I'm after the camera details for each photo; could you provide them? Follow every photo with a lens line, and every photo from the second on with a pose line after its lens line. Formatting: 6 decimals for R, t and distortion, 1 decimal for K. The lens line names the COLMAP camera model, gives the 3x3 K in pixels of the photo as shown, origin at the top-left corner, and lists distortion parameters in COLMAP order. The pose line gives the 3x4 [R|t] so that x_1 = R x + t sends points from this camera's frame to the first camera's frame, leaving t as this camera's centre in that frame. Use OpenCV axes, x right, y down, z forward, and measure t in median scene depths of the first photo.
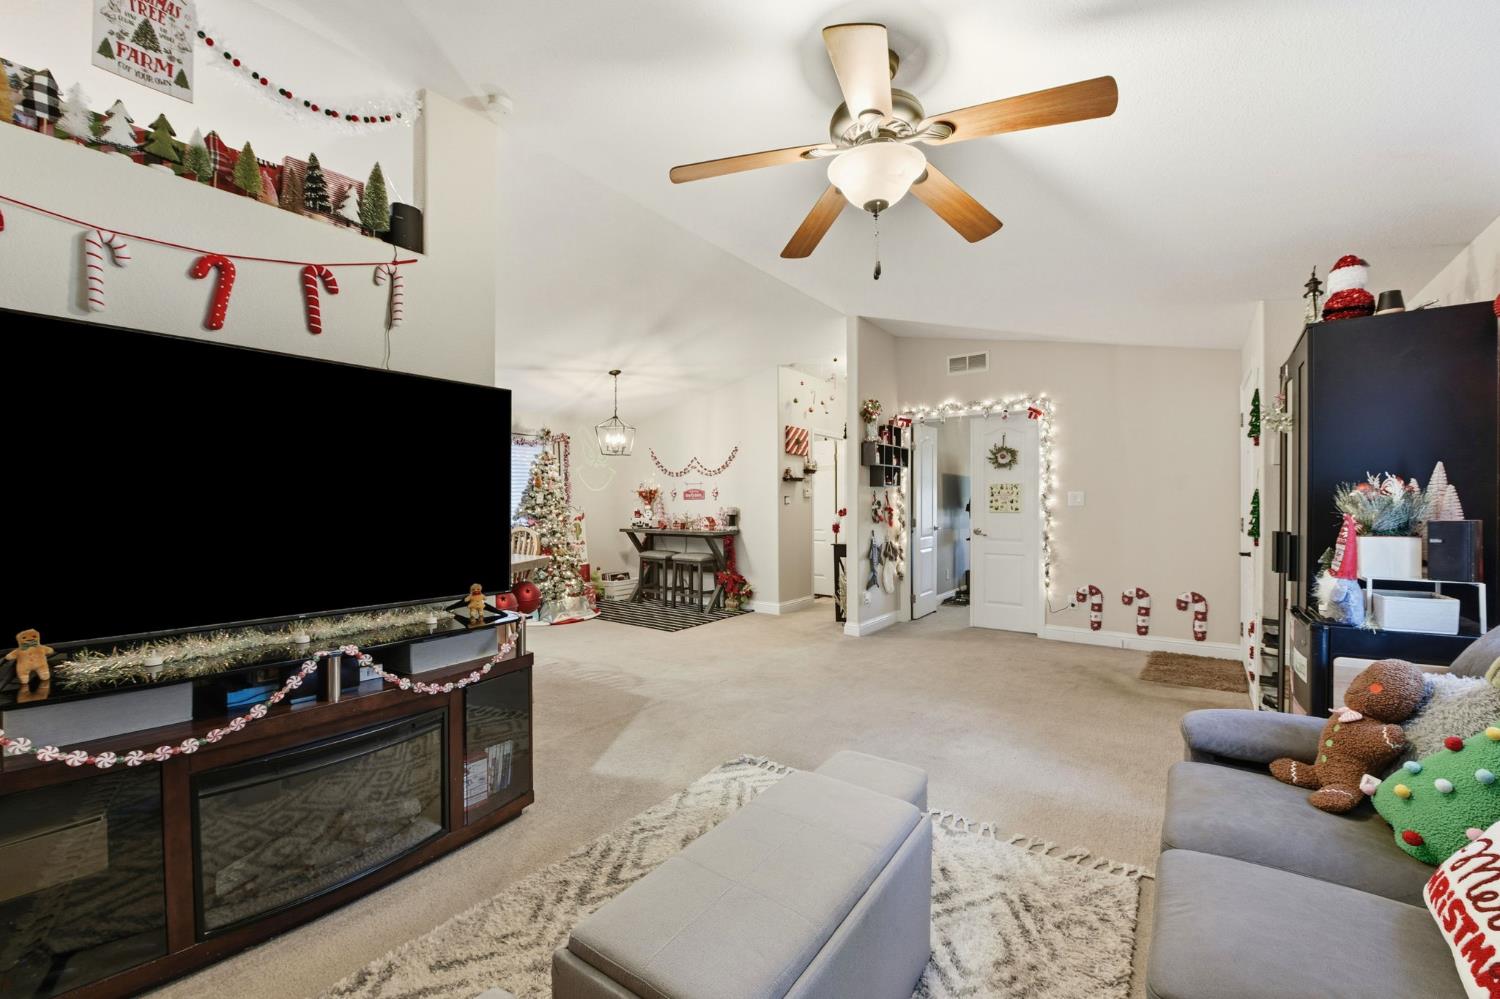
lens RADIAL K [[597.9, 0, 750.1], [0, 597.9, 505.2], [0, 0, 1]] dist [-0.021411, -0.000327]
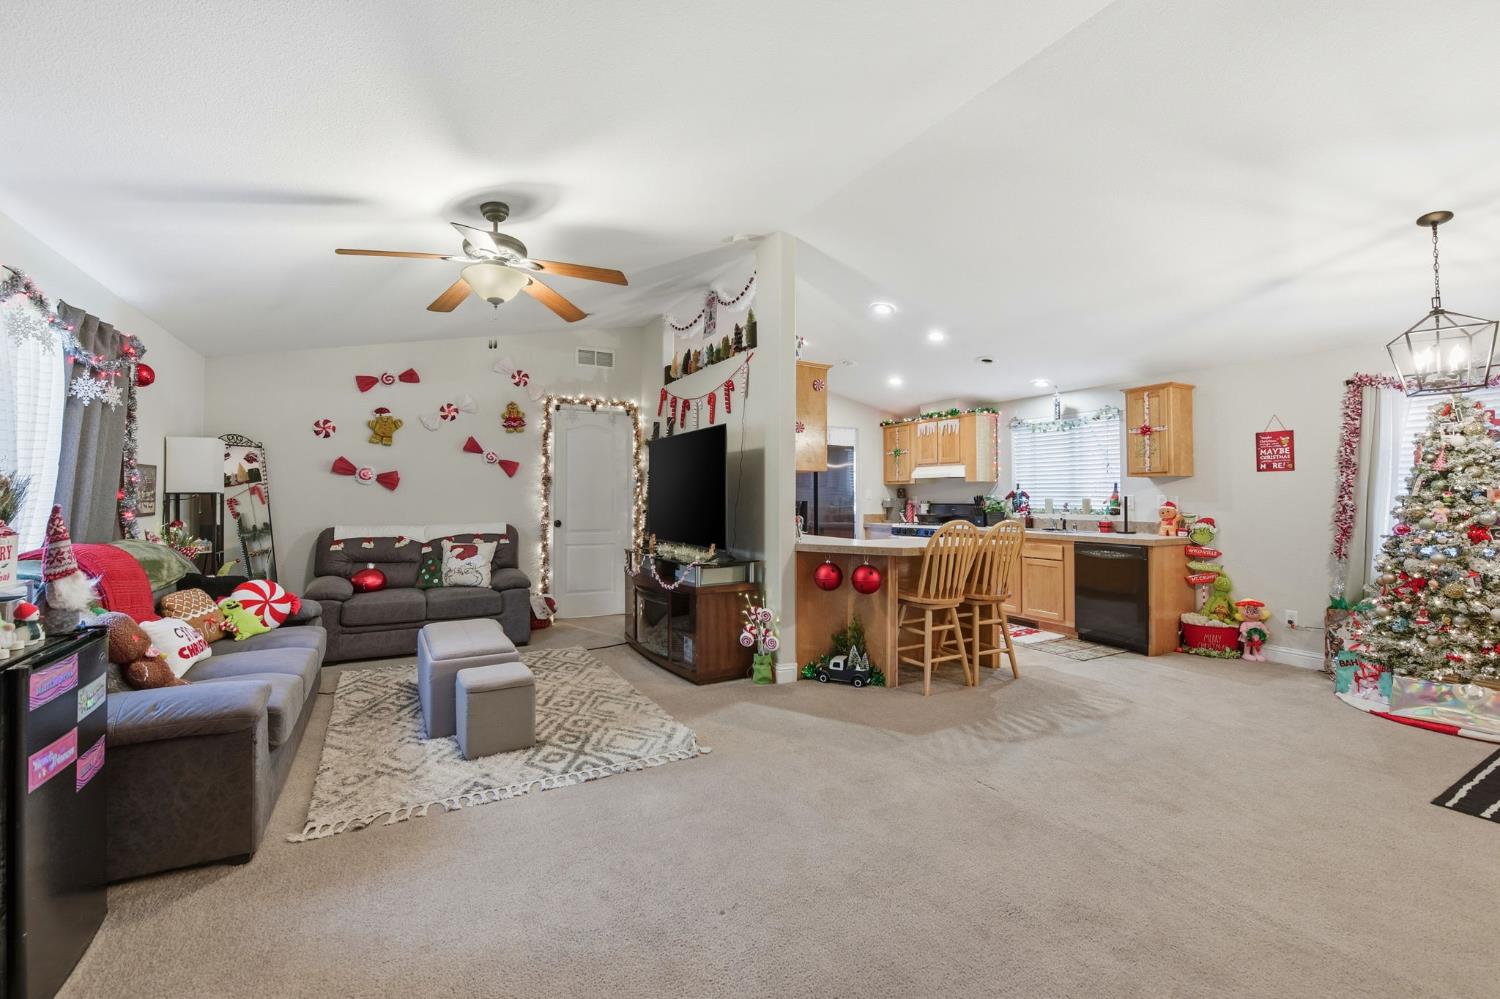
lens RADIAL K [[626.8, 0, 749.0], [0, 626.8, 486.0], [0, 0, 1]] dist [-0.014499, -0.000241]
pose [[-0.416110, -0.018478, -0.909127, 0.485682], [-0.003412, 0.999818, -0.018759, 0.000591], [0.909308, -0.004704, -0.416097, 0.788066]]
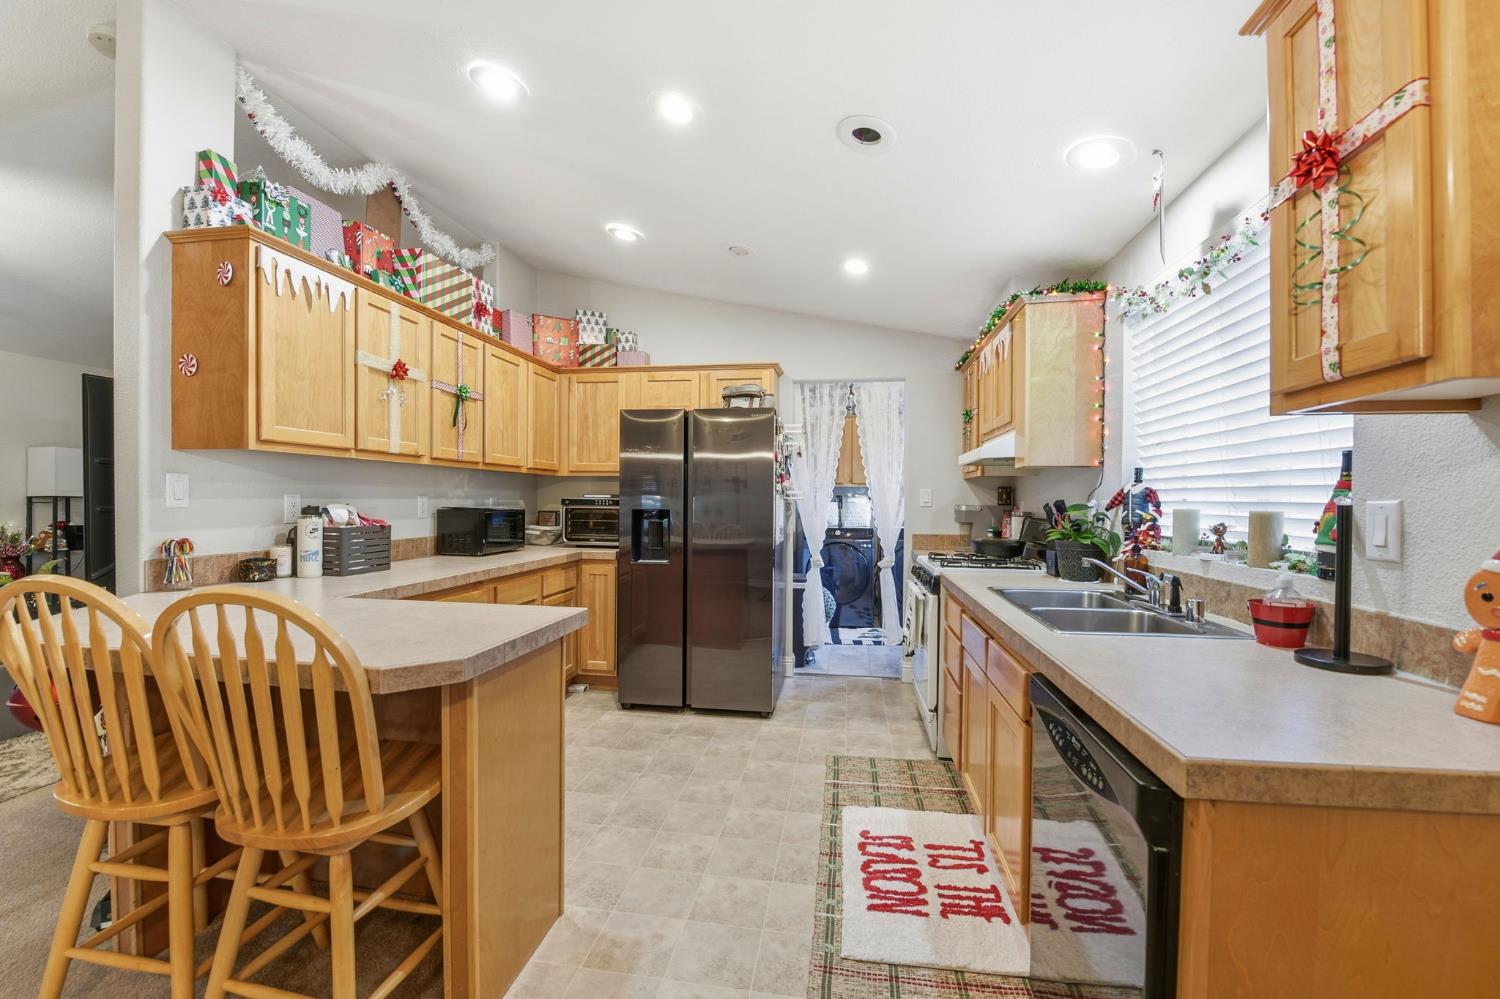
lens RADIAL K [[616.8, 0, 753.7], [0, 616.8, 510.9], [0, 0, 1]] dist [-0.000888, -0.000311]
pose [[-0.887153, 0.003146, -0.461466, -0.398219], [-0.005579, 0.999831, 0.017543, -0.004093], [0.461443, 0.018138, -0.886985, 1.027862]]
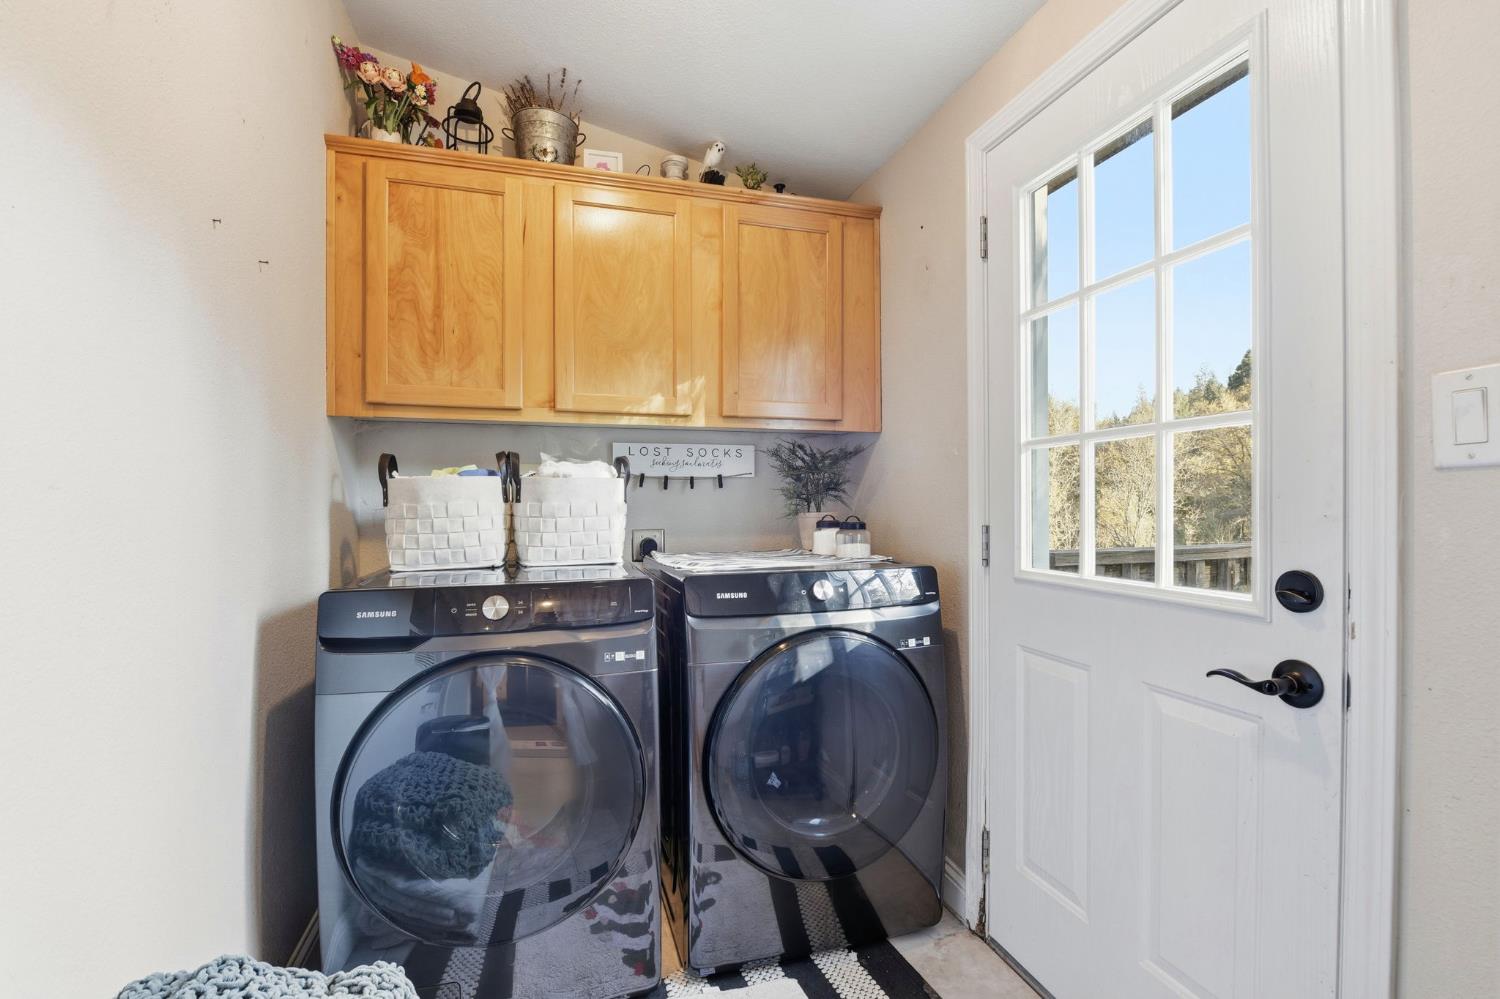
lens RADIAL K [[630.0, 0, 747.6], [0, 630.0, 505.4], [0, 0, 1]] dist [-0.018018, -0.000225]
pose [[-0.589866, 0.004817, -0.807487, -0.898847], [0.000821, 0.999985, 0.005366, 0.011543], [0.807501, 0.002502, -0.589861, 0.348027]]
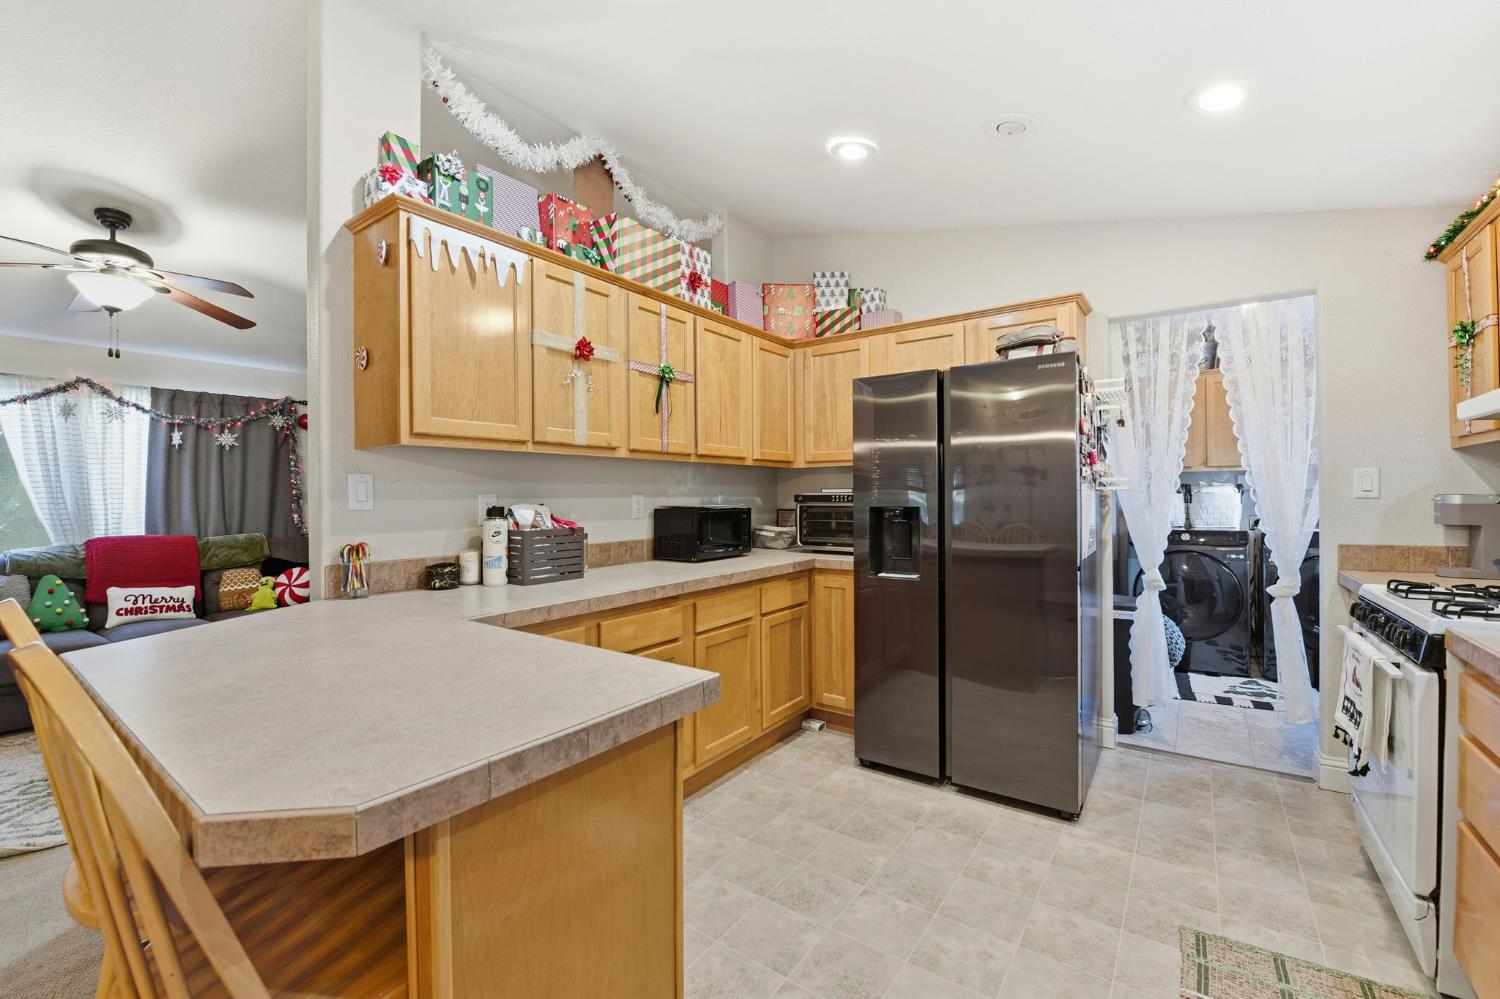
lens RADIAL K [[617.3, 0, 749.0], [0, 617.3, 496.8], [0, 0, 1]] dist [-0.014888, -0.001196]
pose [[-0.999912, 0.010169, -0.008491, -0.484355], [0.010169, 0.999948, 0.000109, -0.002930], [0.008492, 0.000022, -0.999964, 0.887418]]
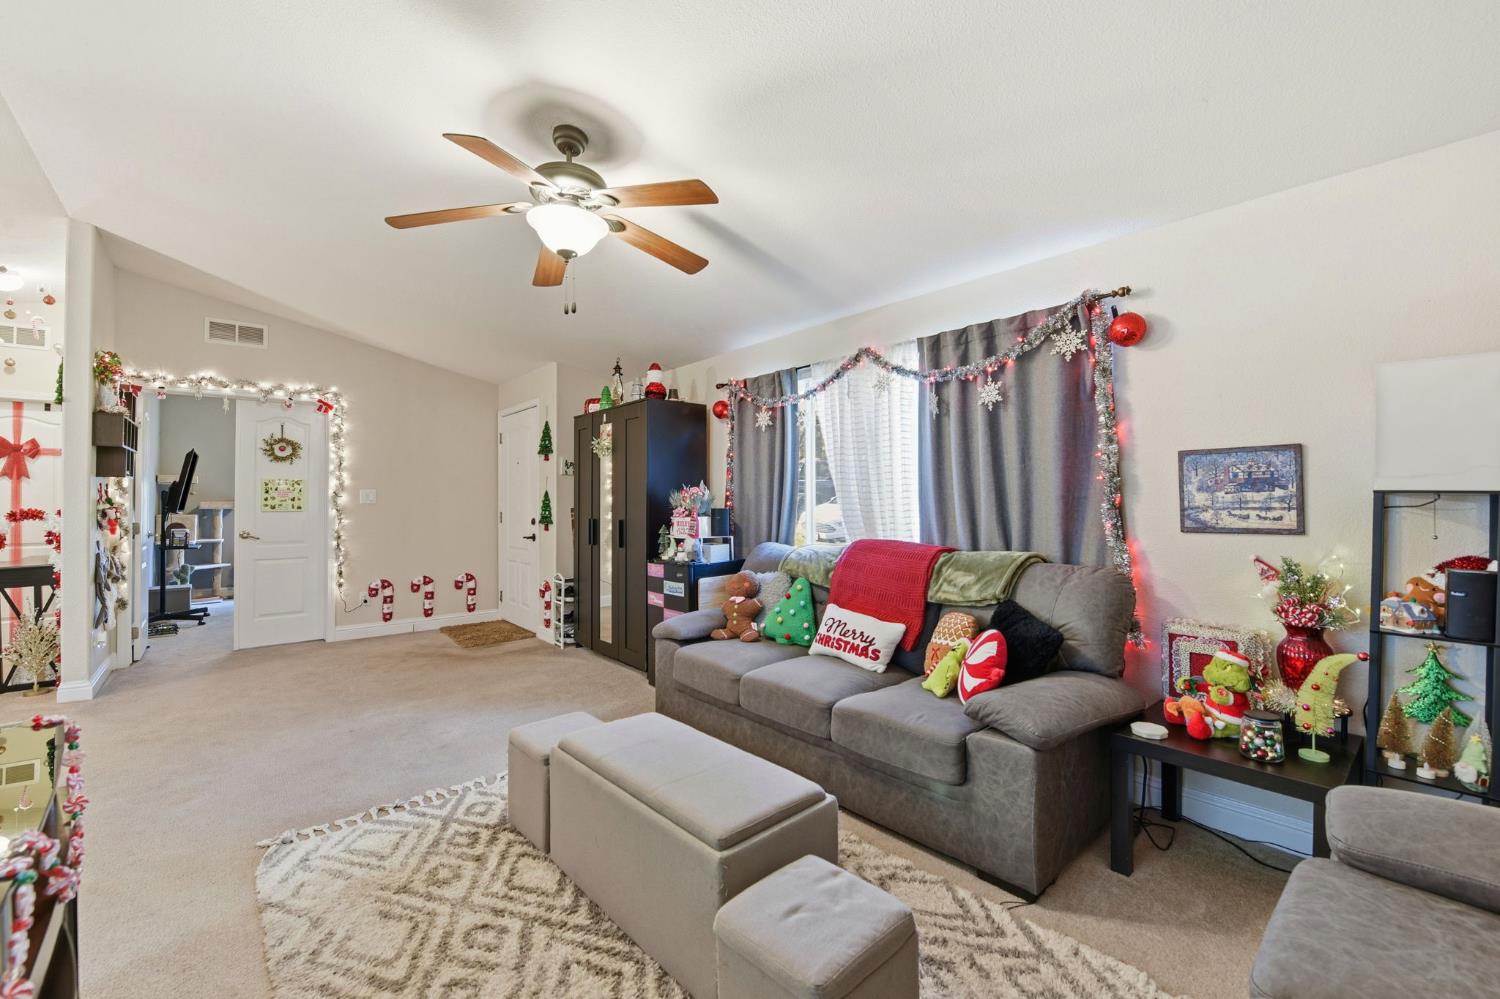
lens RADIAL K [[609.1, 0, 742.9], [0, 609.1, 495.5], [0, 0, 1]] dist [-0.014111, -0.000104]
pose [[0.227906, 0.008589, 0.973645, -0.314718], [0.004827, 0.999939, -0.009951, 0.000361], [-0.973671, 0.006967, 0.227851, 0.130479]]
